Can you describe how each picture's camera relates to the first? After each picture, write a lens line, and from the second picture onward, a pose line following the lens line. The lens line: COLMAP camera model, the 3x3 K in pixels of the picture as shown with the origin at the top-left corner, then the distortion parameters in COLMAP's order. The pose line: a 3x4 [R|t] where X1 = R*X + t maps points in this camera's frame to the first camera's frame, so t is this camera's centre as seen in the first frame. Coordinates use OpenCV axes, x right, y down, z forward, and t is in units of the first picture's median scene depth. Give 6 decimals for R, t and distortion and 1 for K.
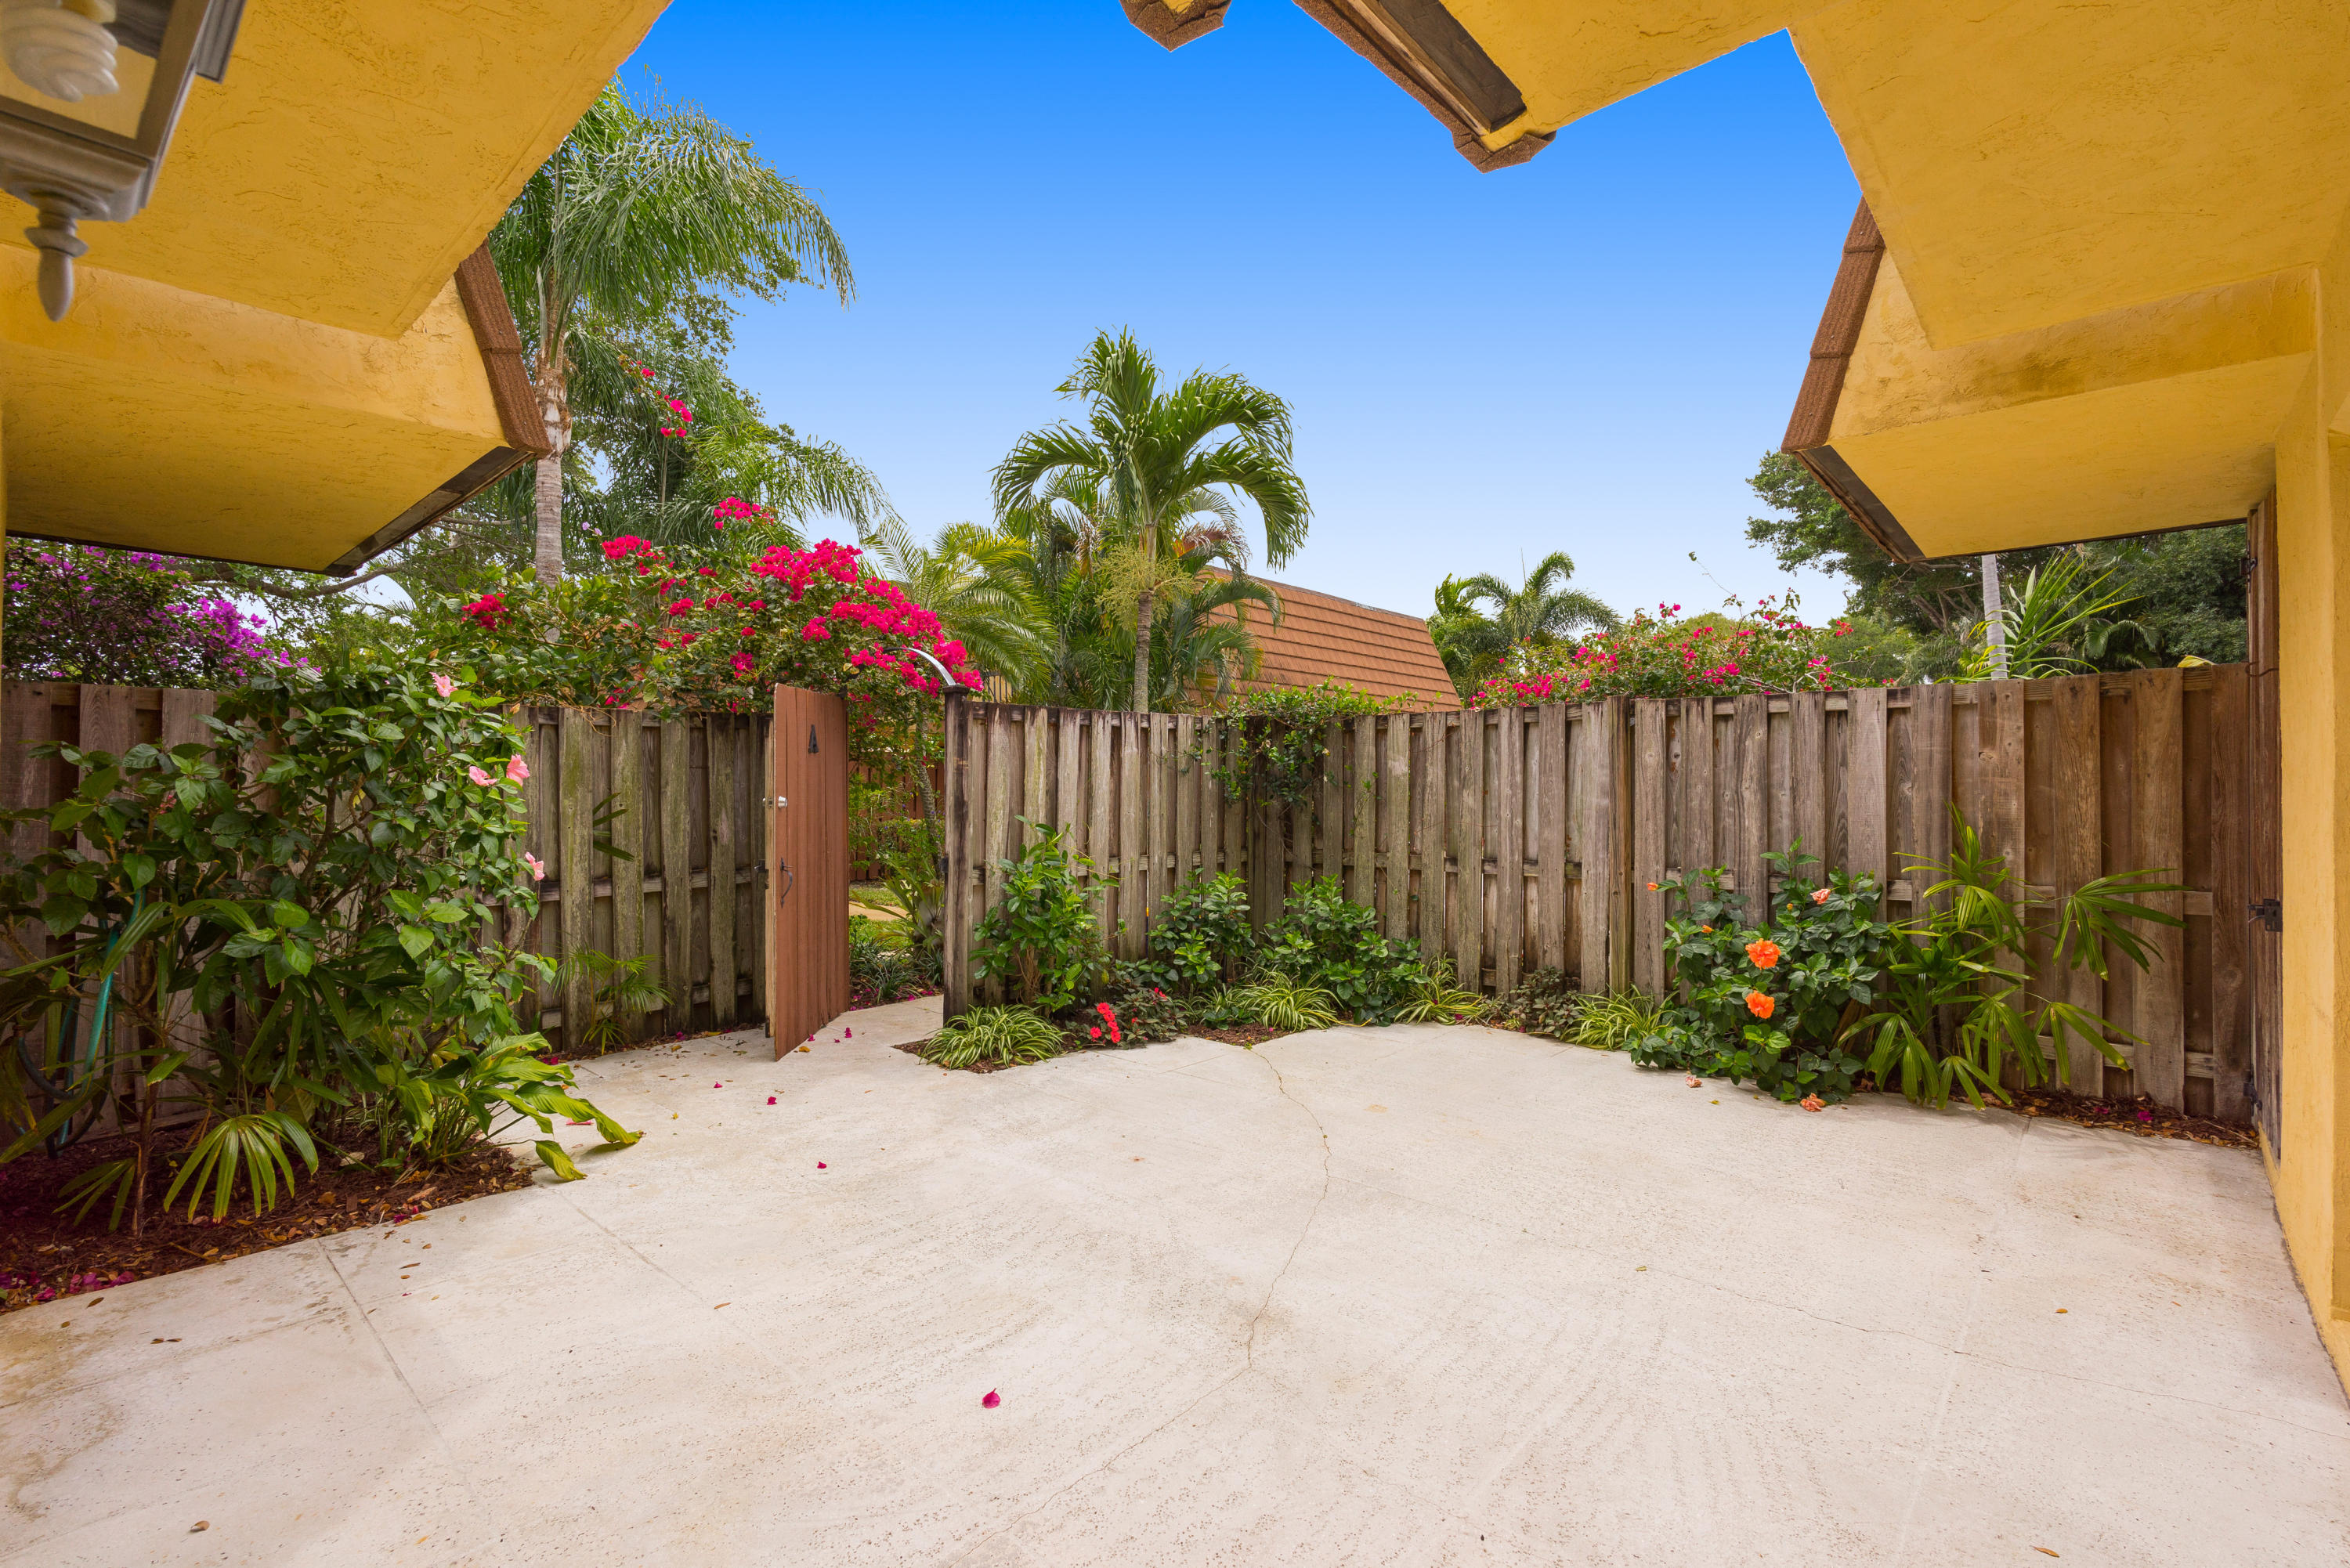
lens RADIAL K [[1007.5, 0, 1172.1], [0, 1007.5, 789.8], [0, 0, 1]] dist [0.000476, 0.000104]
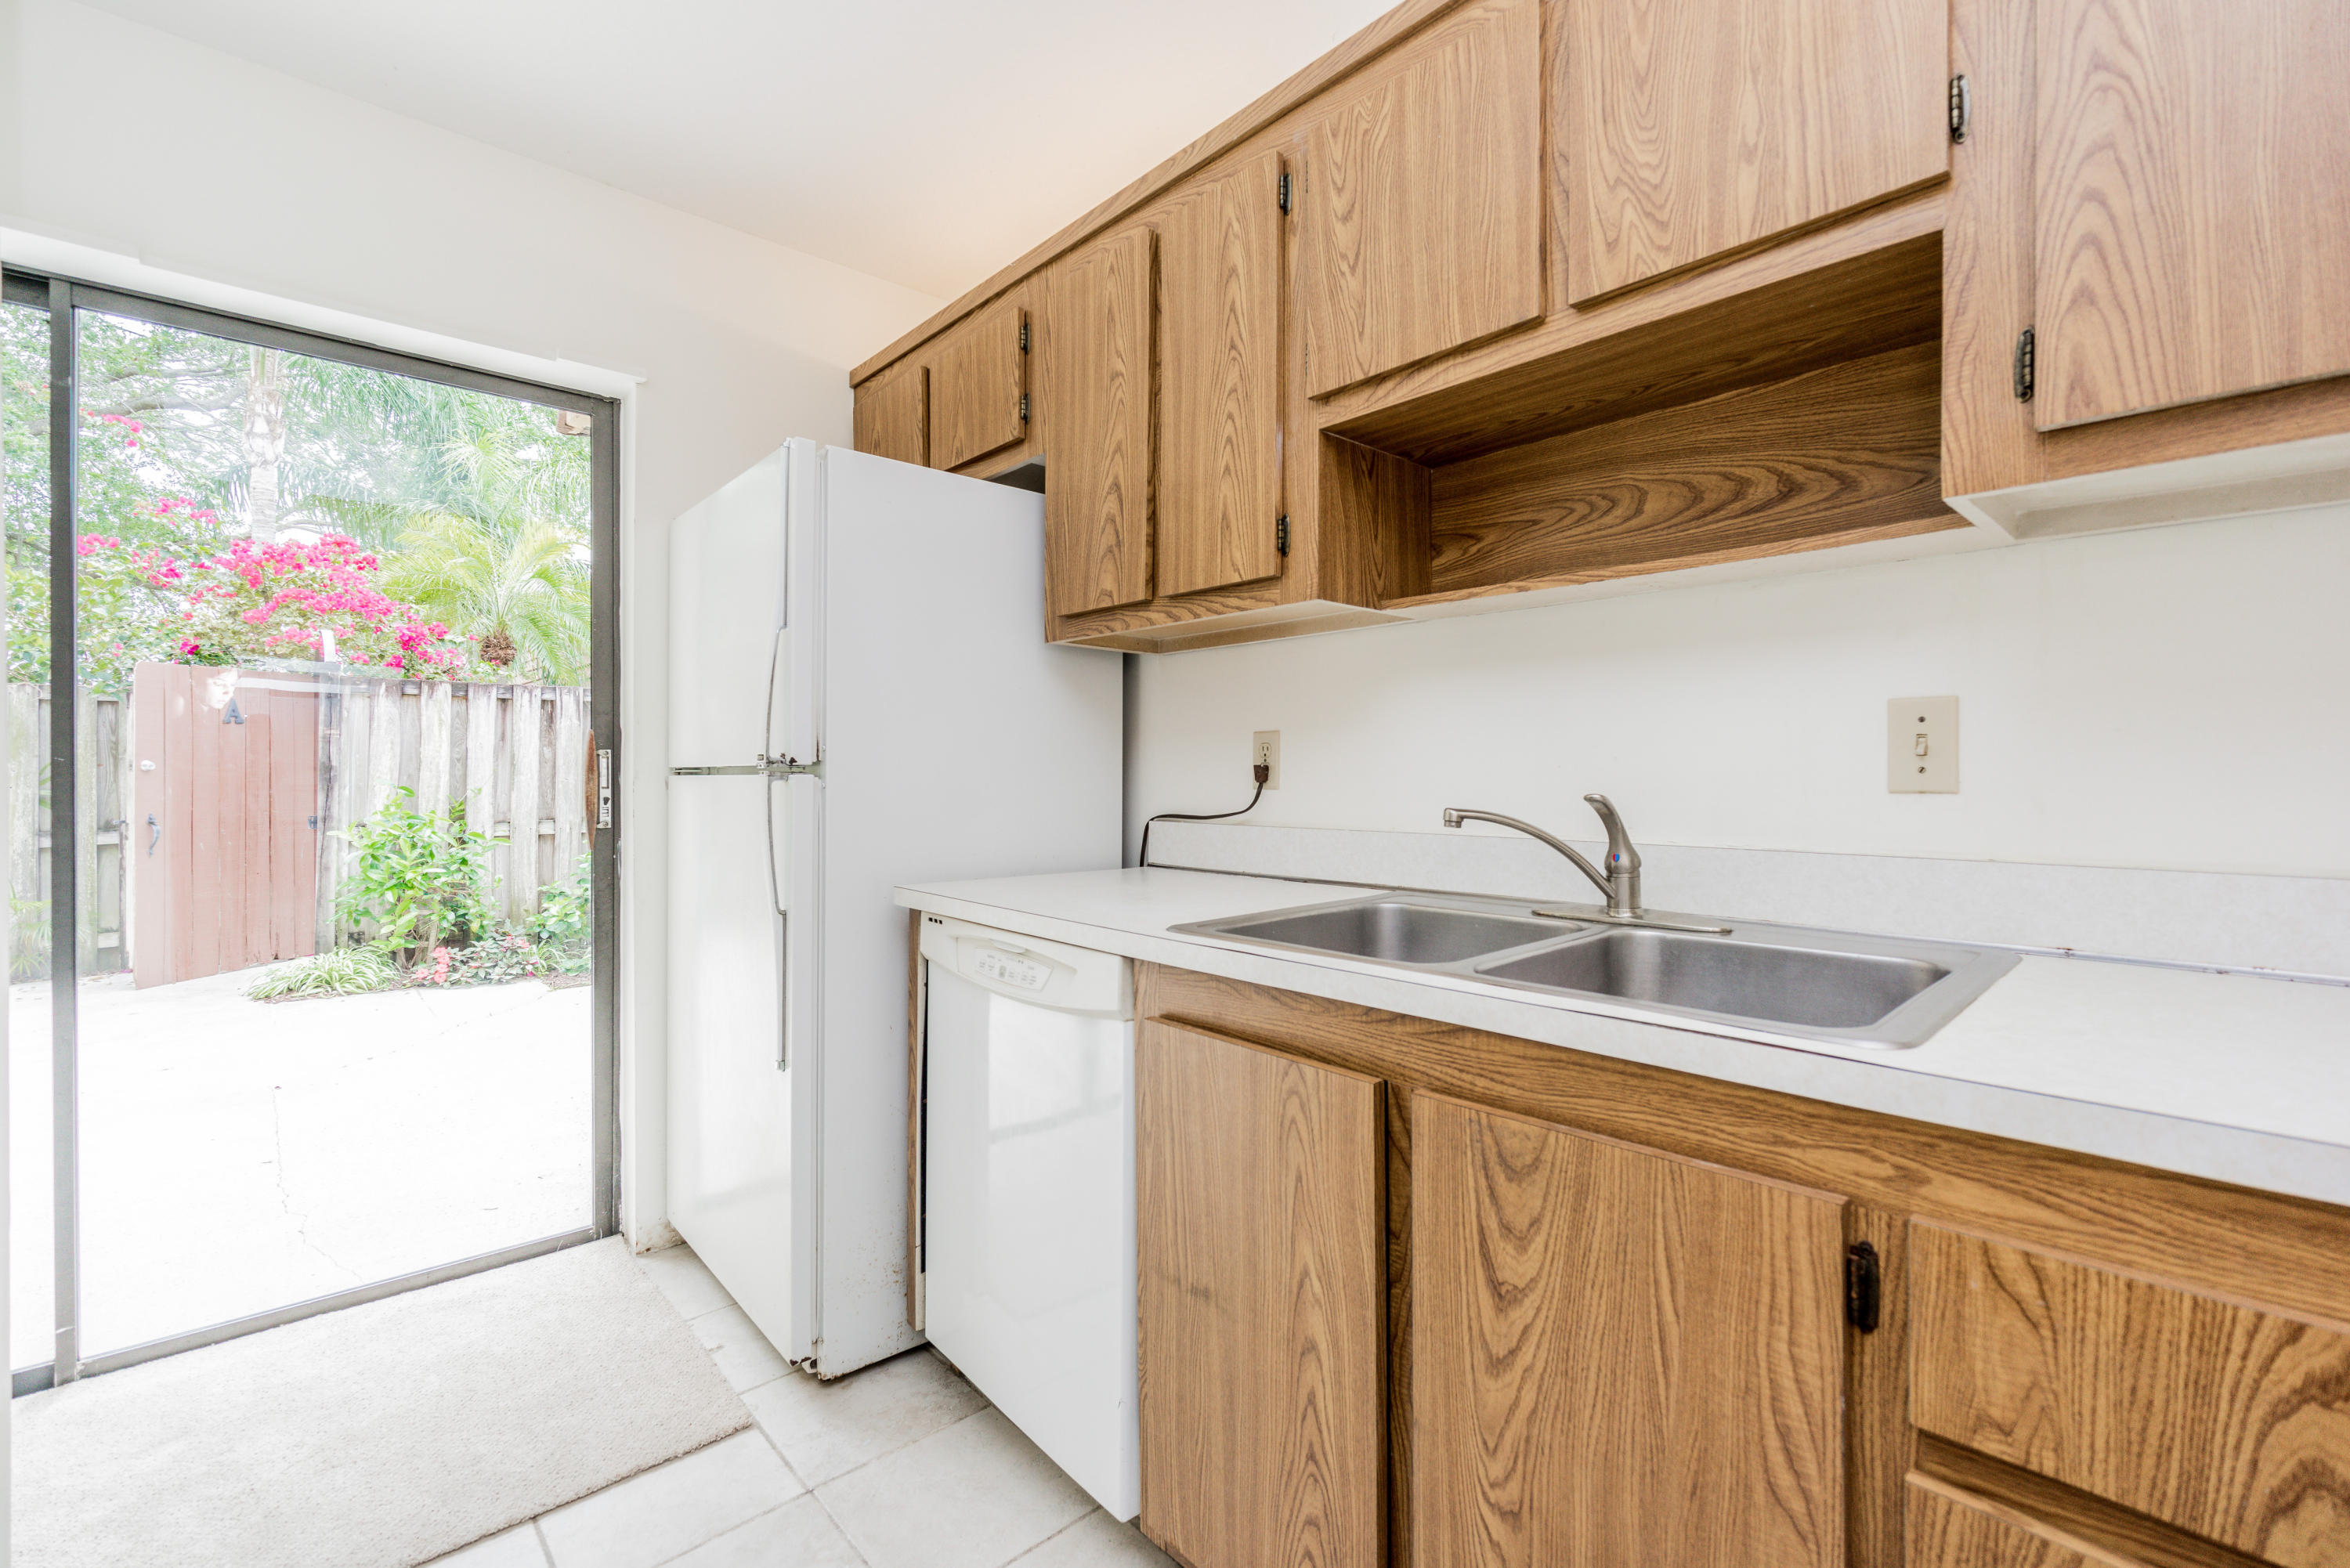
lens RADIAL K [[1007.5, 0, 1173.9], [0, 1007.5, 778.6], [0, 0, 1]] dist [0.000476, 0.000104]
pose [[0.994312, 0.002199, -0.106486, 0.792273], [-0.001444, 0.999973, 0.007170, 0.015466], [0.106499, -0.006976, 0.994288, -0.016345]]
